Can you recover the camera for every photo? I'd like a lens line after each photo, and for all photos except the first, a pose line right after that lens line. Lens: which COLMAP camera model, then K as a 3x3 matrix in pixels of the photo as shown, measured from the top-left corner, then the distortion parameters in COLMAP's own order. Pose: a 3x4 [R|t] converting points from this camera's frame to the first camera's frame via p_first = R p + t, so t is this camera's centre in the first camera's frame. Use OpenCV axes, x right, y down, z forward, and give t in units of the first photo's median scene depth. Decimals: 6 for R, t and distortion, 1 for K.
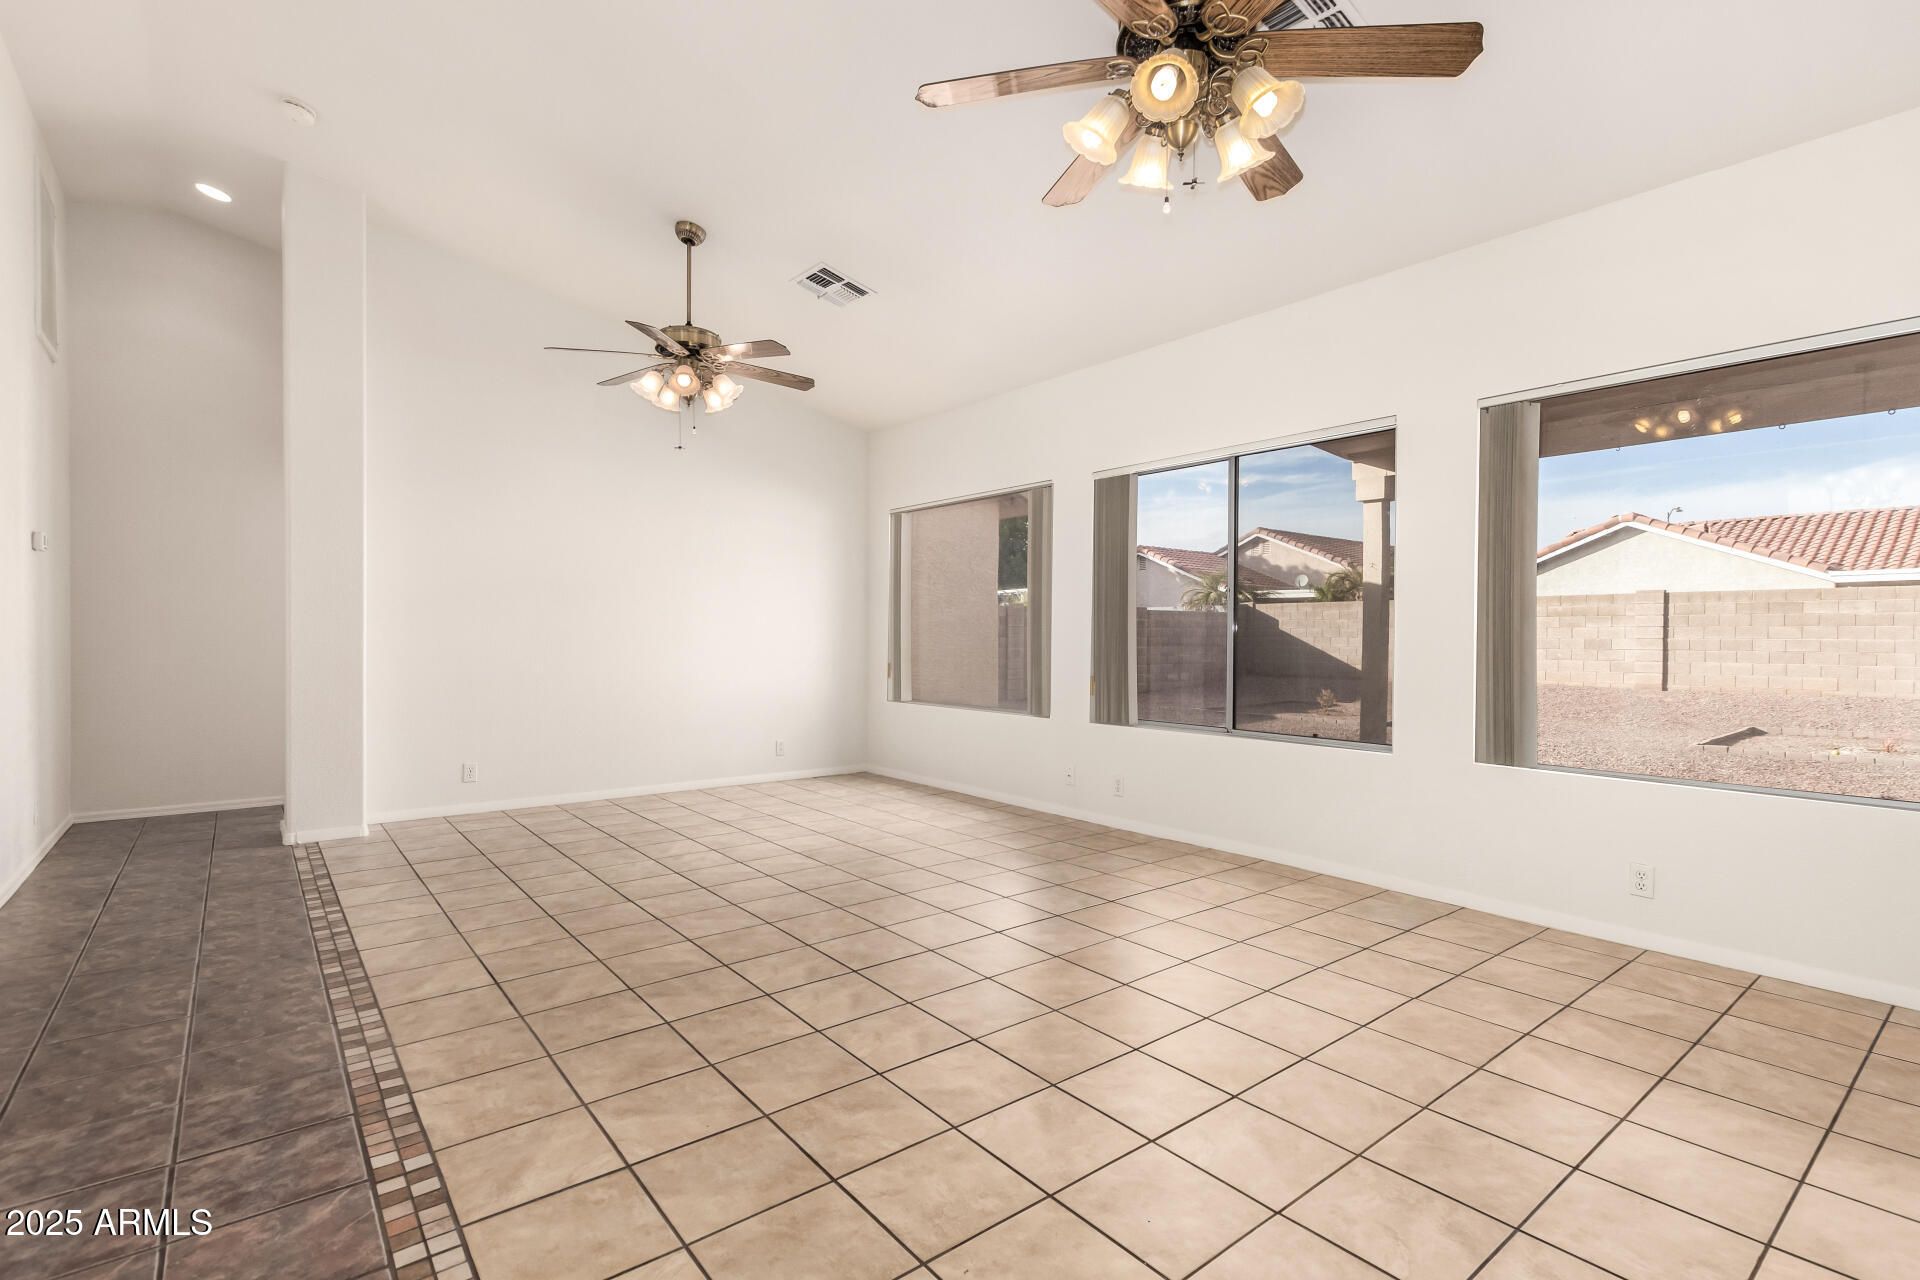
lens RADIAL K [[928.8, 0, 962.0], [0, 928.8, 633.9], [0, 0, 1]] dist [0.003058, -0.002816]
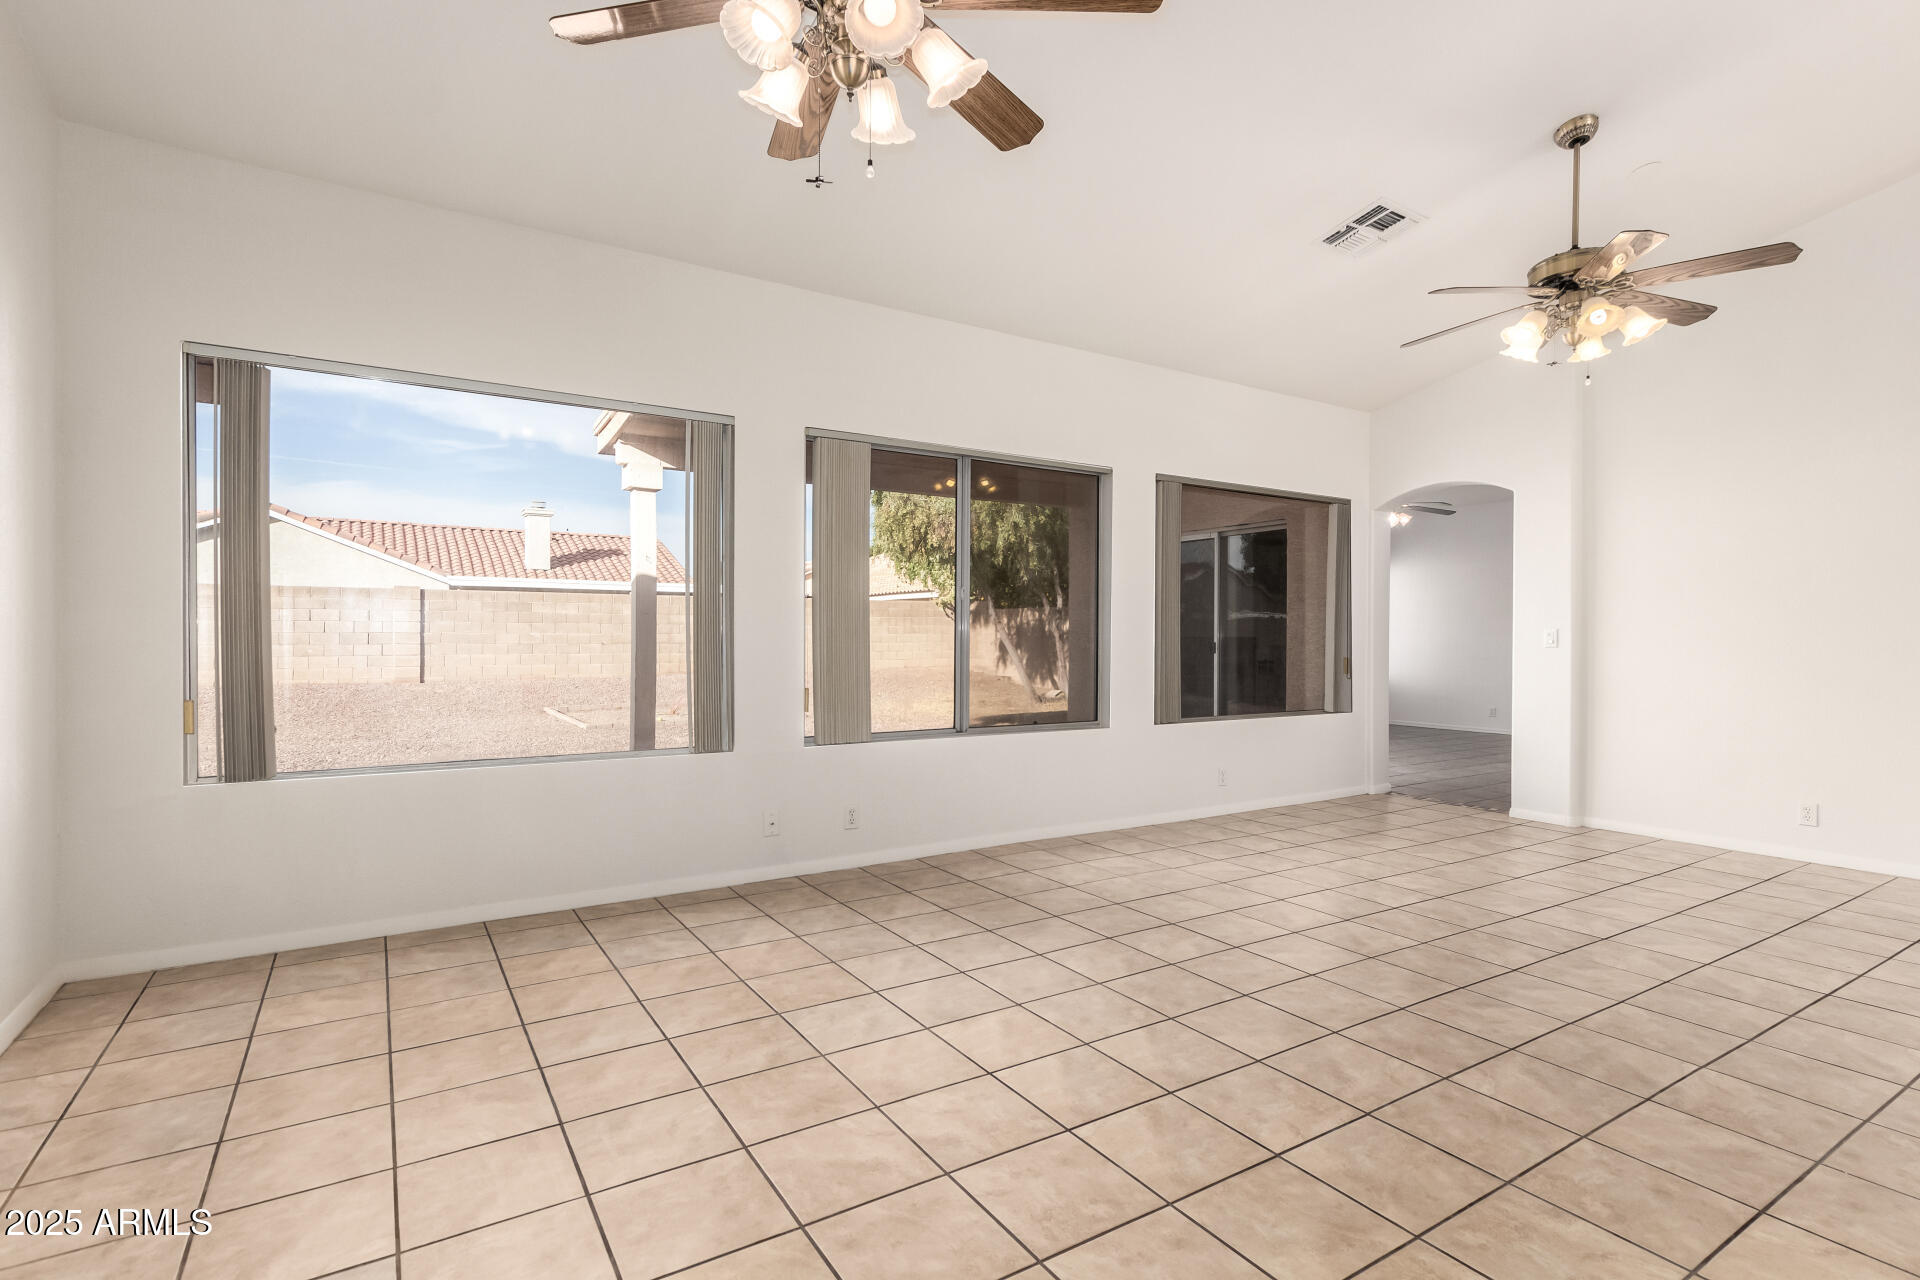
lens RADIAL K [[928.8, 0, 965.0], [0, 928.8, 642.0], [0, 0, 1]] dist [0.003058, -0.002816]
pose [[0.091866, -0.011516, 0.995705, -0.878537], [-0.005915, 0.999909, 0.012110, -0.004388], [-0.995754, -0.007002, 0.091789, 1.118197]]
